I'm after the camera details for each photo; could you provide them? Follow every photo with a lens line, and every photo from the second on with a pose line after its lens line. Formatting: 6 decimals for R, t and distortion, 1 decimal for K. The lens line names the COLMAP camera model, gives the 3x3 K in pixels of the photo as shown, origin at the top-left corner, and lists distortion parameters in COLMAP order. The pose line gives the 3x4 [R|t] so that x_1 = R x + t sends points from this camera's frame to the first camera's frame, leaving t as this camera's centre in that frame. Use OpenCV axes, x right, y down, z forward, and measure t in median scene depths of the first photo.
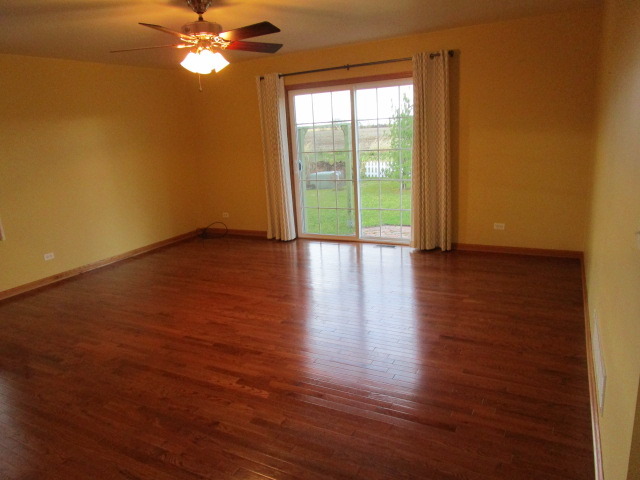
lens RADIAL K [[462.2, 0, 311.9], [0, 462.2, 235.9], [0, 0, 1]] dist [-0.028091, 0.009632]
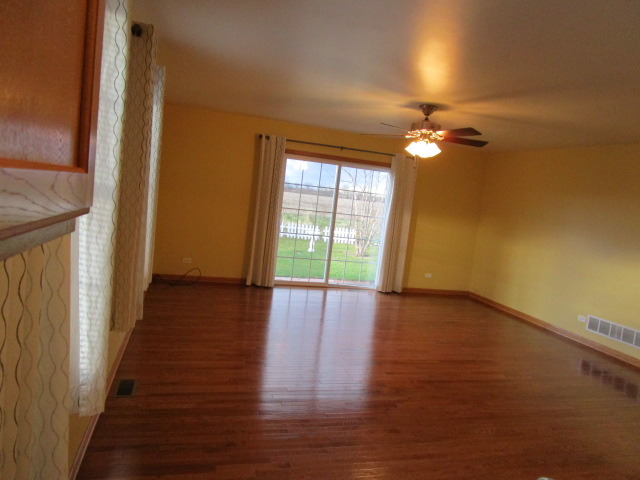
lens RADIAL K [[462.2, 0, 311.9], [0, 462.2, 235.9], [0, 0, 1]] dist [-0.028091, 0.009632]
pose [[0.715988, 0.075280, 0.694042, -0.829702], [0.004038, 0.993706, -0.111949, 0.014998], [-0.698101, 0.082956, 0.711177, 0.171355]]
